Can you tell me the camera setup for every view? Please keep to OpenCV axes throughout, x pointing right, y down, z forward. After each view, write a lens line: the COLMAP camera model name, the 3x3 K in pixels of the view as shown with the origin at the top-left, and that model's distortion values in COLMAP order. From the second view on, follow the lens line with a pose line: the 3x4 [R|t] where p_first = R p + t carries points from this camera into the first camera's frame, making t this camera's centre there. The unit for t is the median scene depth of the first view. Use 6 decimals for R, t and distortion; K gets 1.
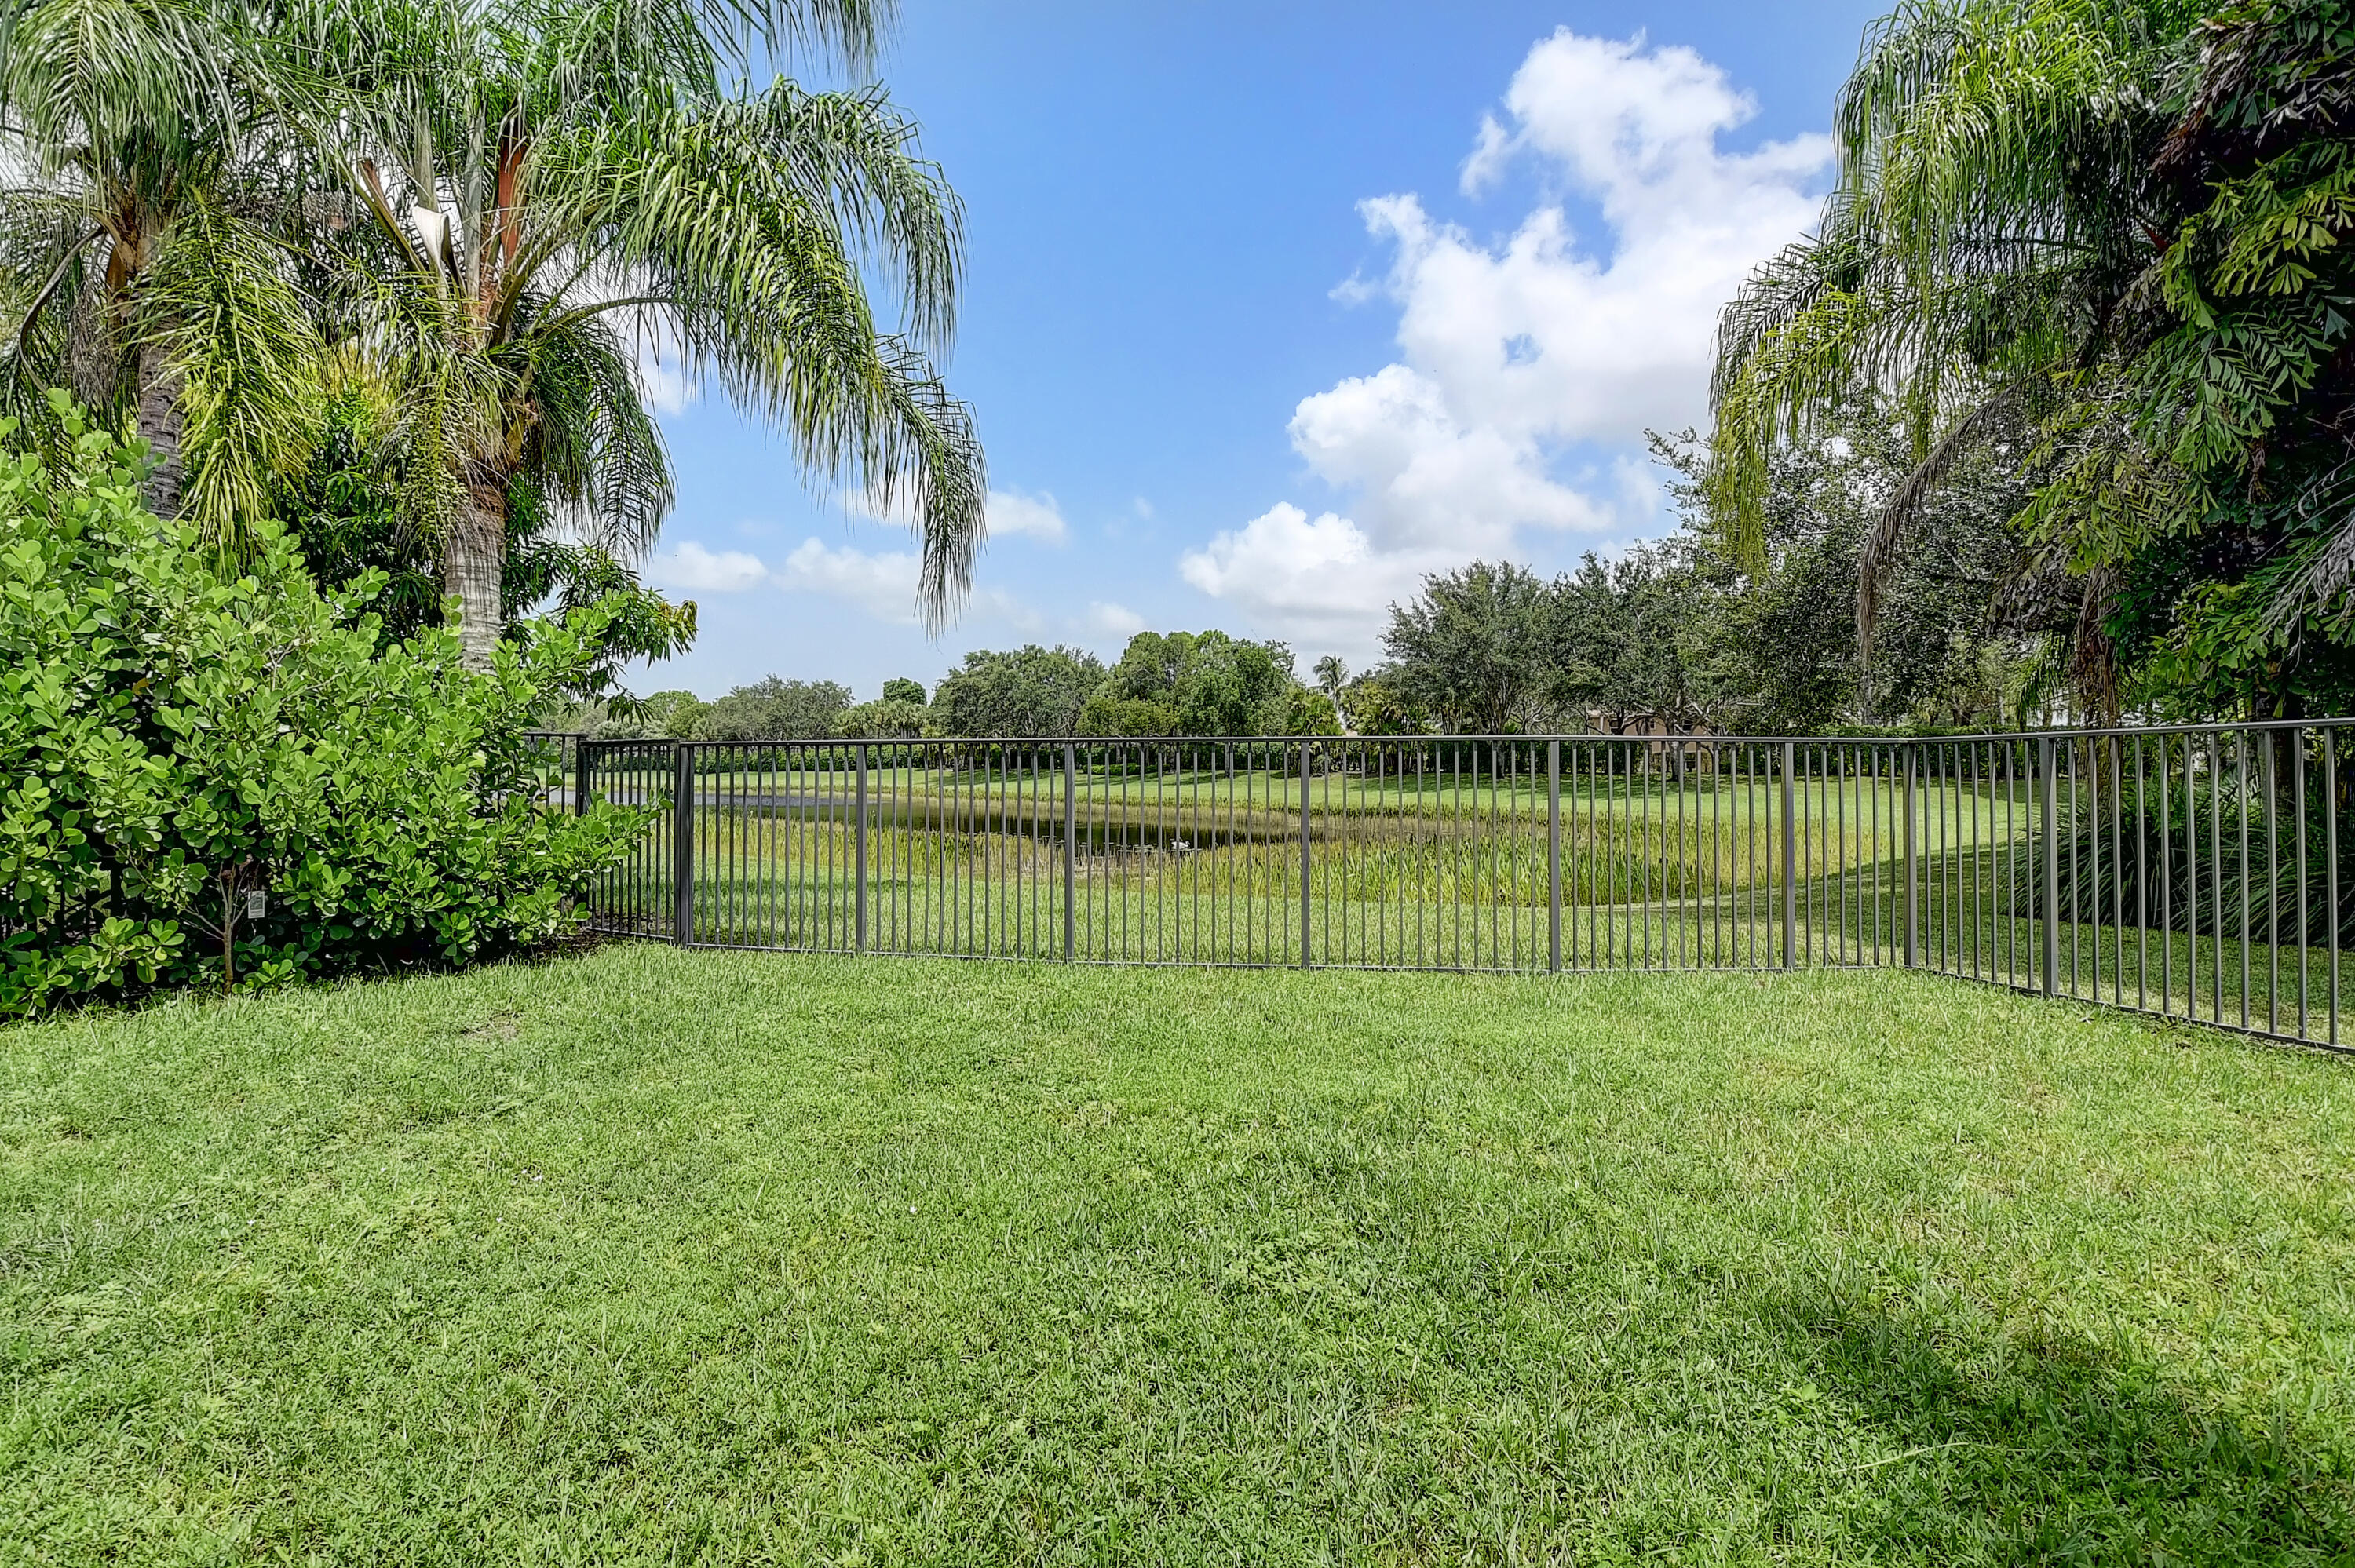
lens RADIAL K [[1034.9, 0, 1170.6], [0, 1034.9, 762.8], [0, 0, 1]] dist [0.003980, -0.019787]
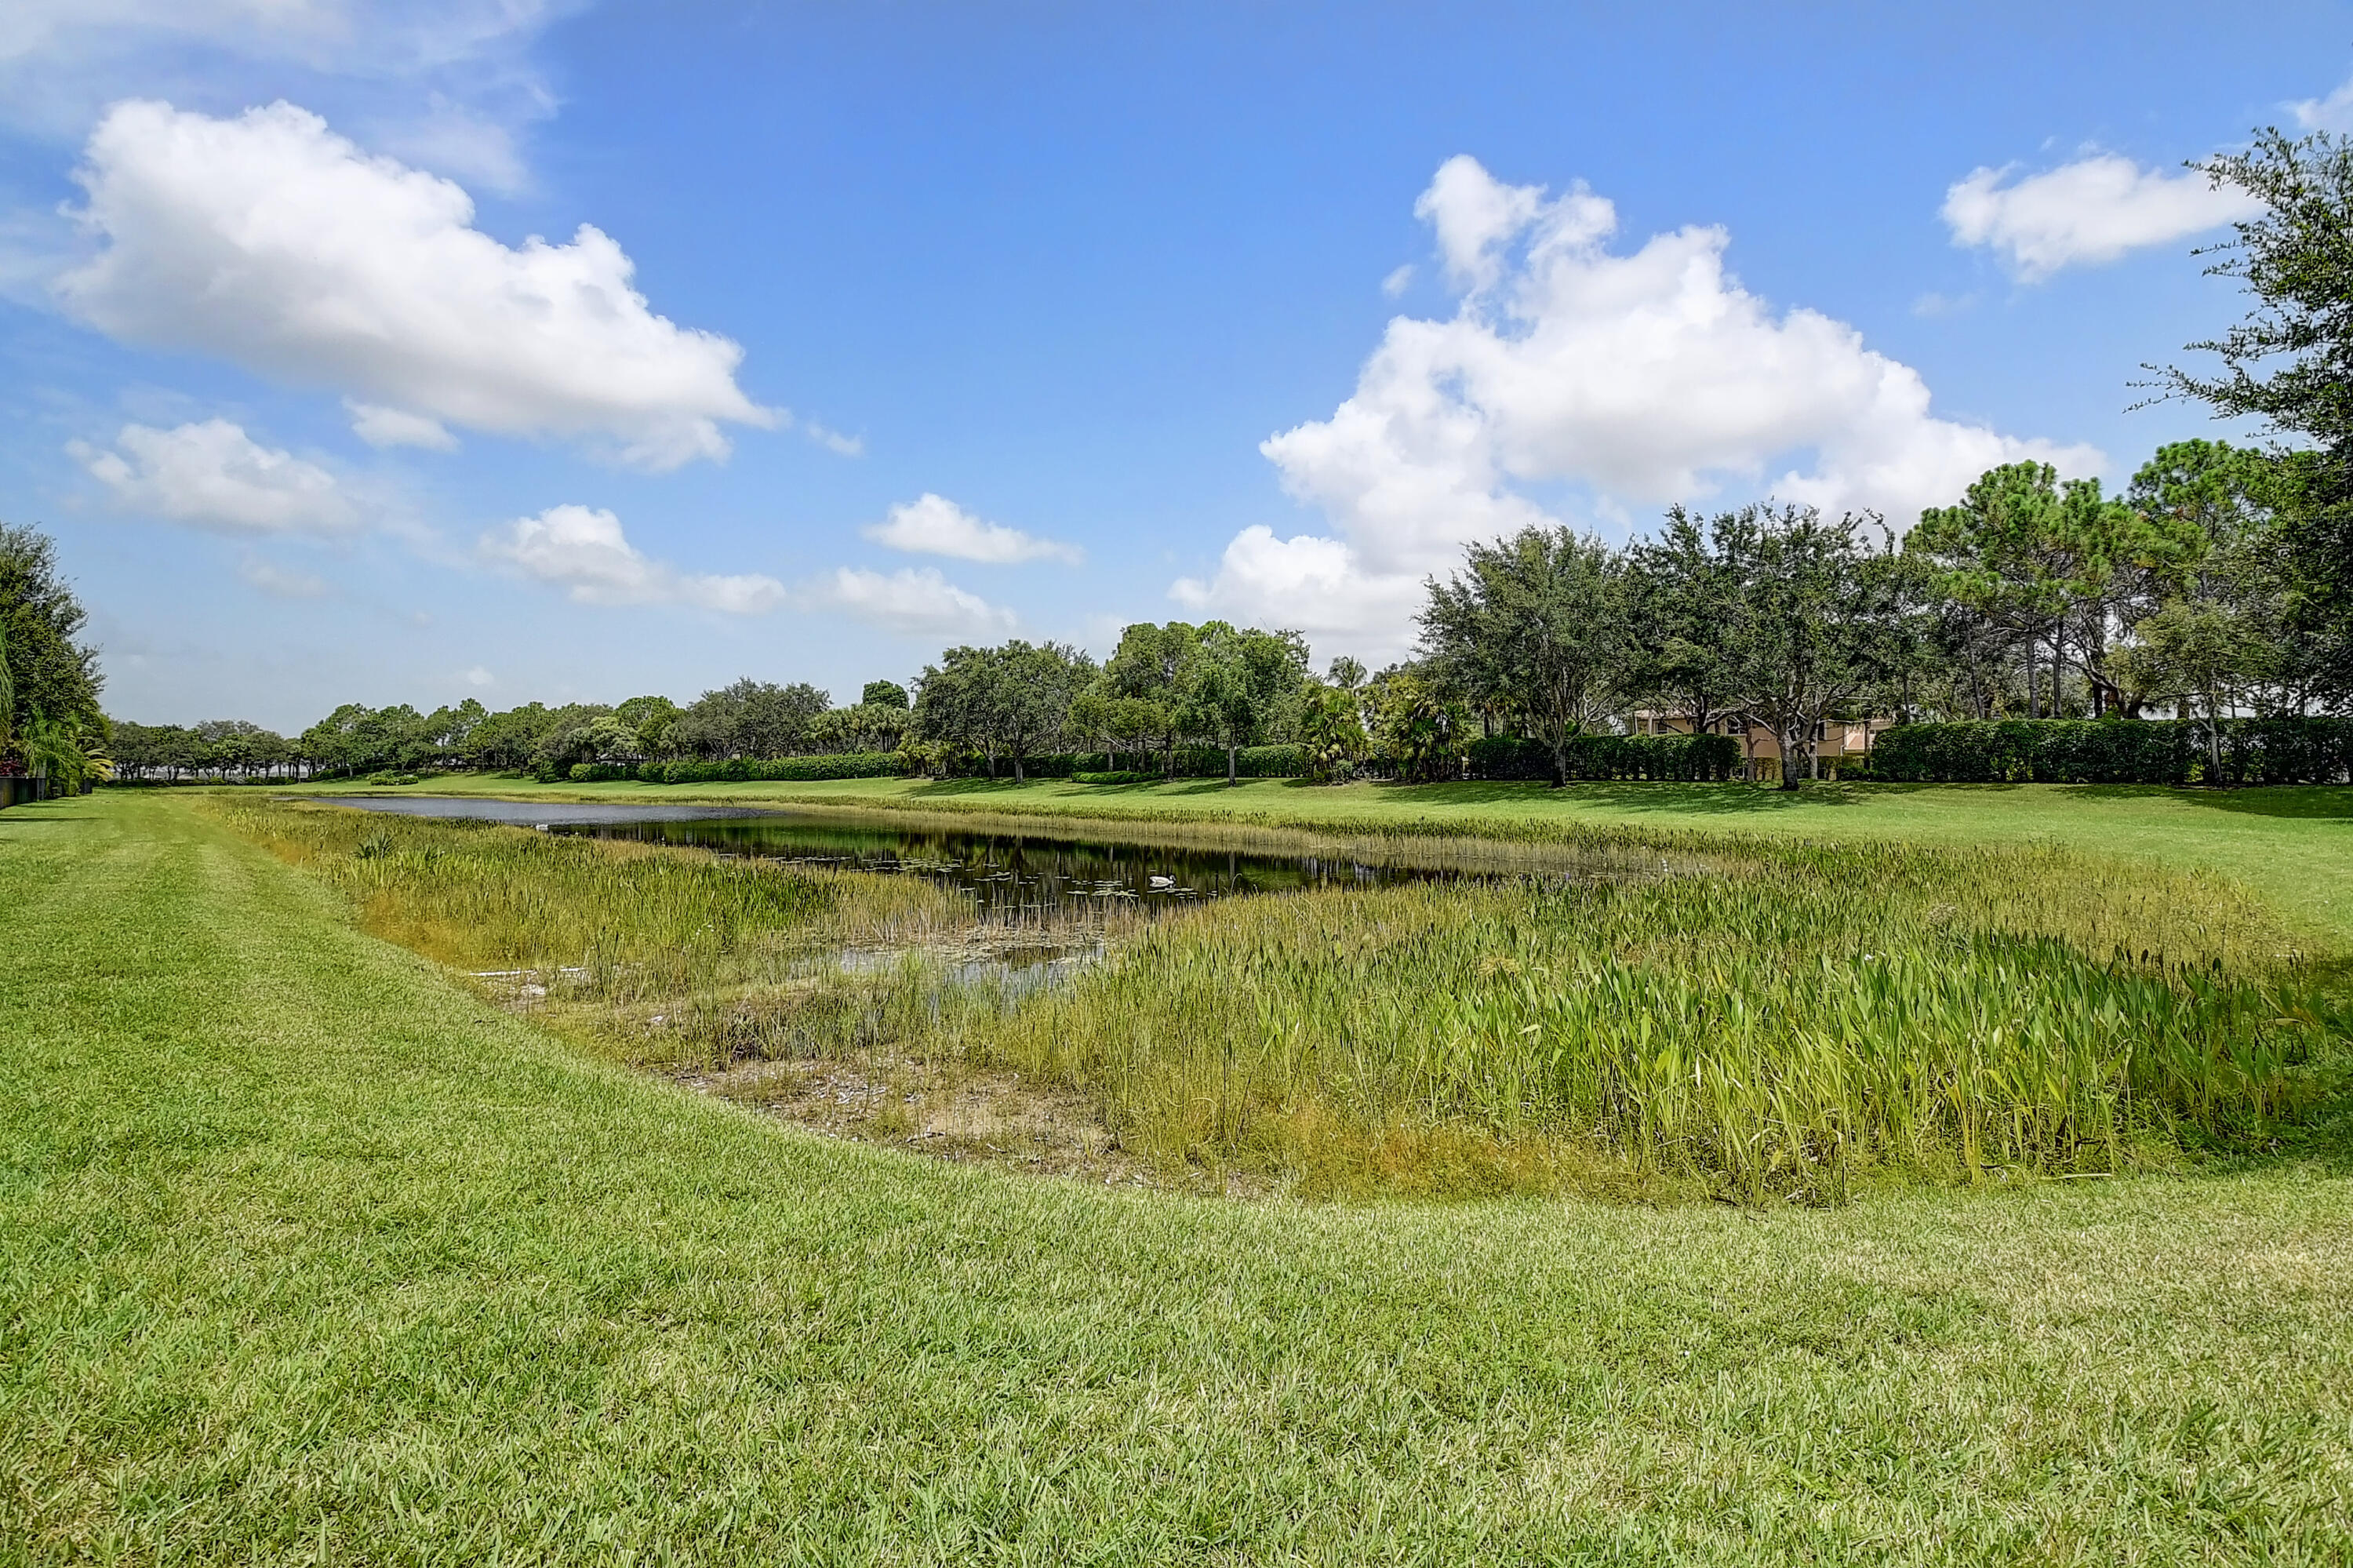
lens RADIAL K [[1034.2, 0, 1169.6], [0, 1034.2, 762.8], [0, 0, 1]] dist [0.003980, -0.019787]
pose [[0.999953, -0.000523, -0.009652, 0.011051], [0.000420, 0.999943, -0.010642, 0.003844], [0.009657, 0.010638, 0.999897, 0.141316]]
